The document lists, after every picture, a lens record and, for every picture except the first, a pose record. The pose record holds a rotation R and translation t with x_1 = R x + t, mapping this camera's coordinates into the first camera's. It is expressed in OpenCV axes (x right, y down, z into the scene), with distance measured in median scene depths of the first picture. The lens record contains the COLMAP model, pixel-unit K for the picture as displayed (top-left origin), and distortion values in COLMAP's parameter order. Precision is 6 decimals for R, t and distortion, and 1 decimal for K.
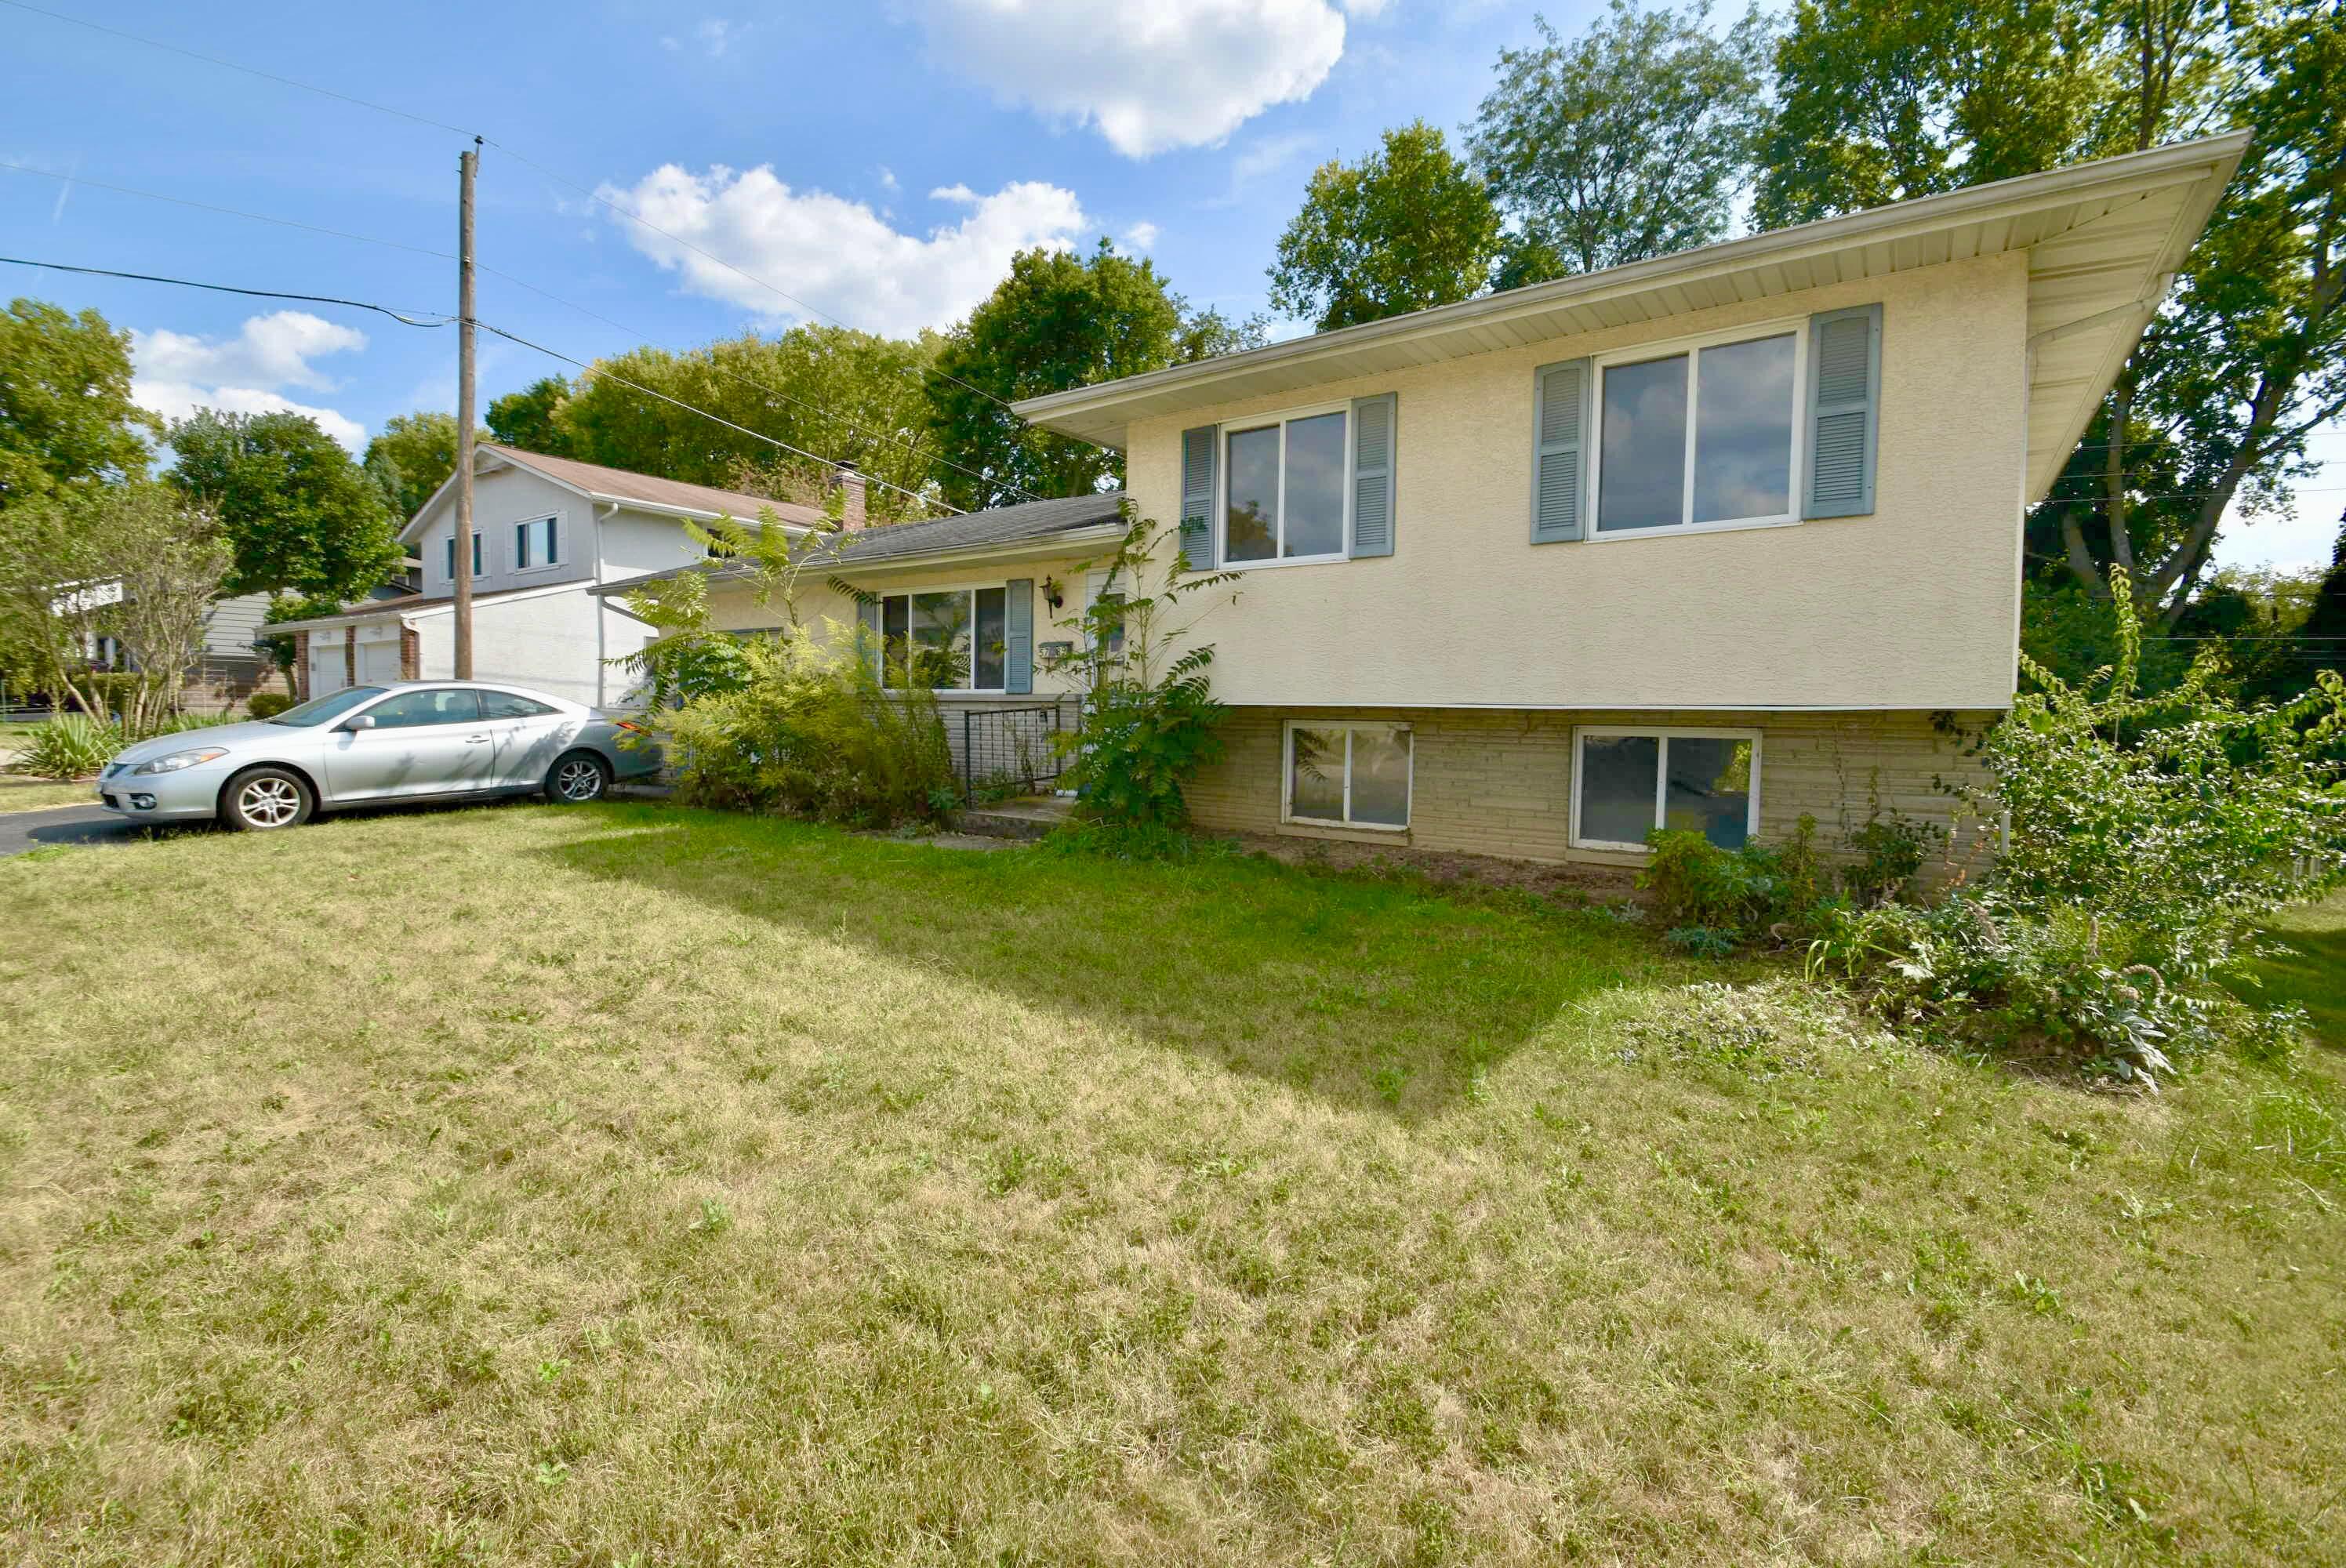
lens RADIAL K [[1033.5, 0, 1159.0], [0, 1033.5, 765.8], [0, 0, 1]] dist [0.020033, -0.019726]
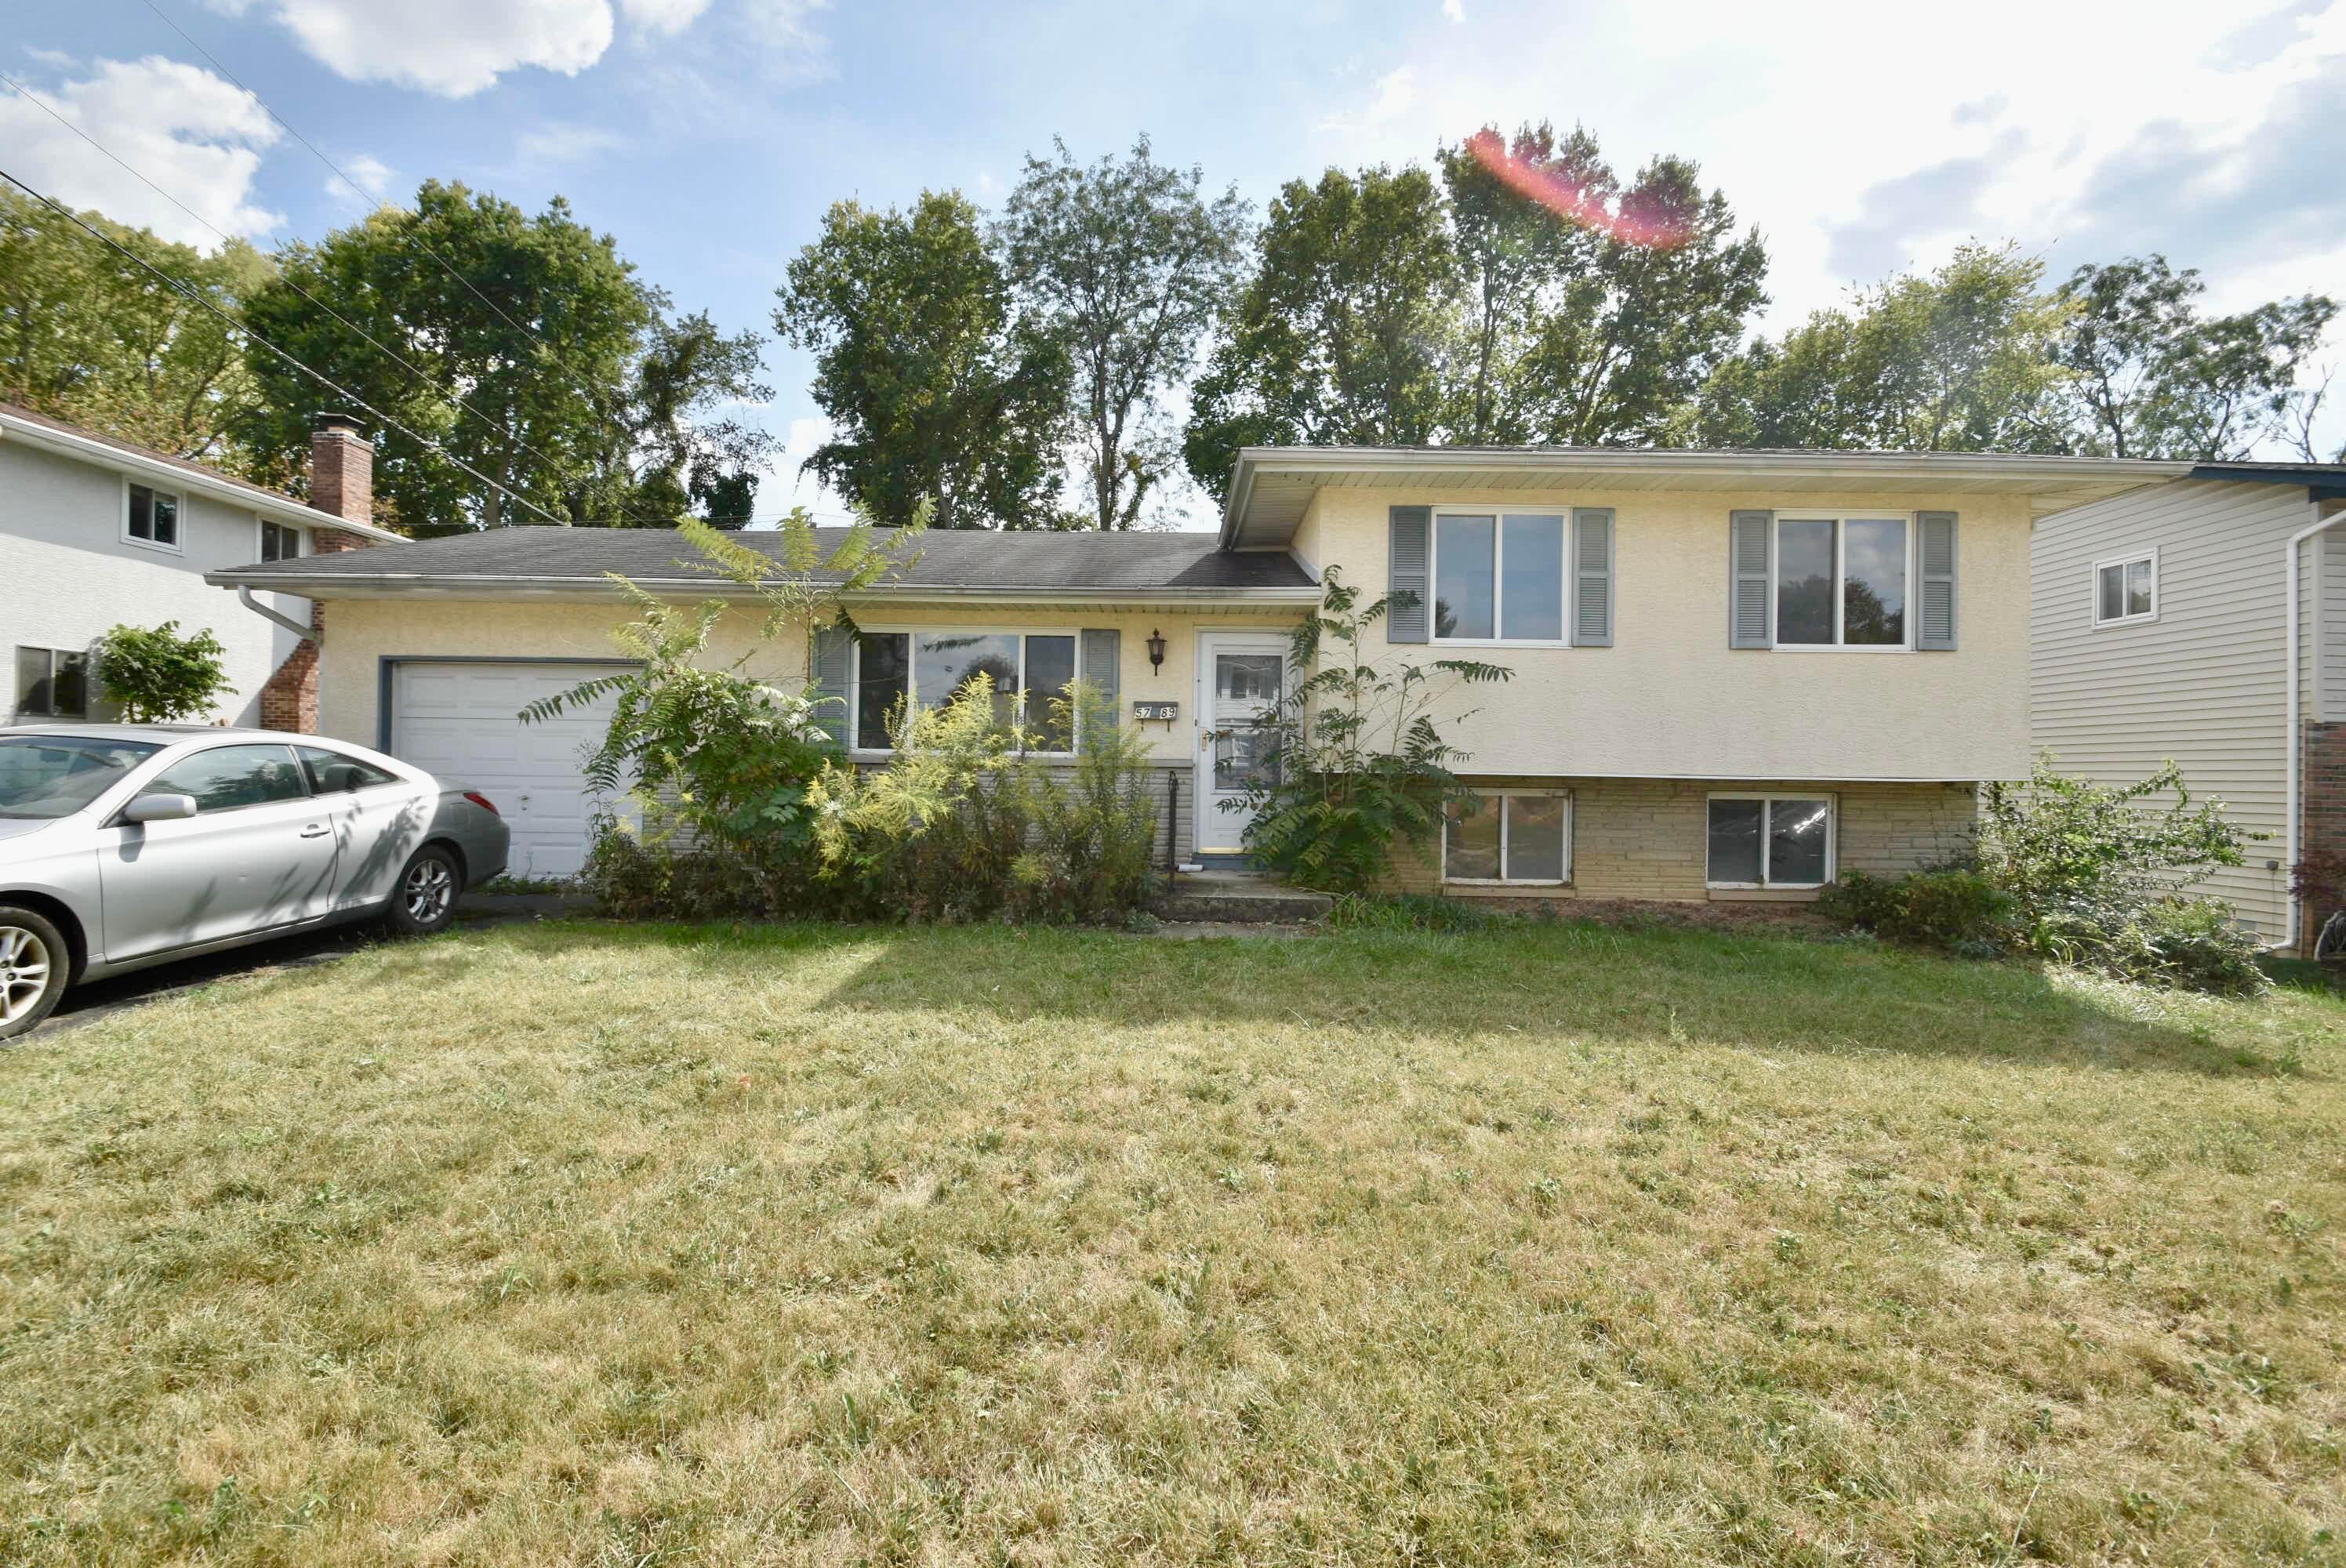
lens RADIAL K [[1033.5, 0, 1159.0], [0, 1033.5, 765.8], [0, 0, 1]] dist [0.020033, -0.019726]
pose [[0.812804, 0.001513, 0.582535, -0.627177], [0.026410, 0.998873, -0.039444, -0.026984], [-0.581938, 0.047445, 0.811848, 0.259957]]
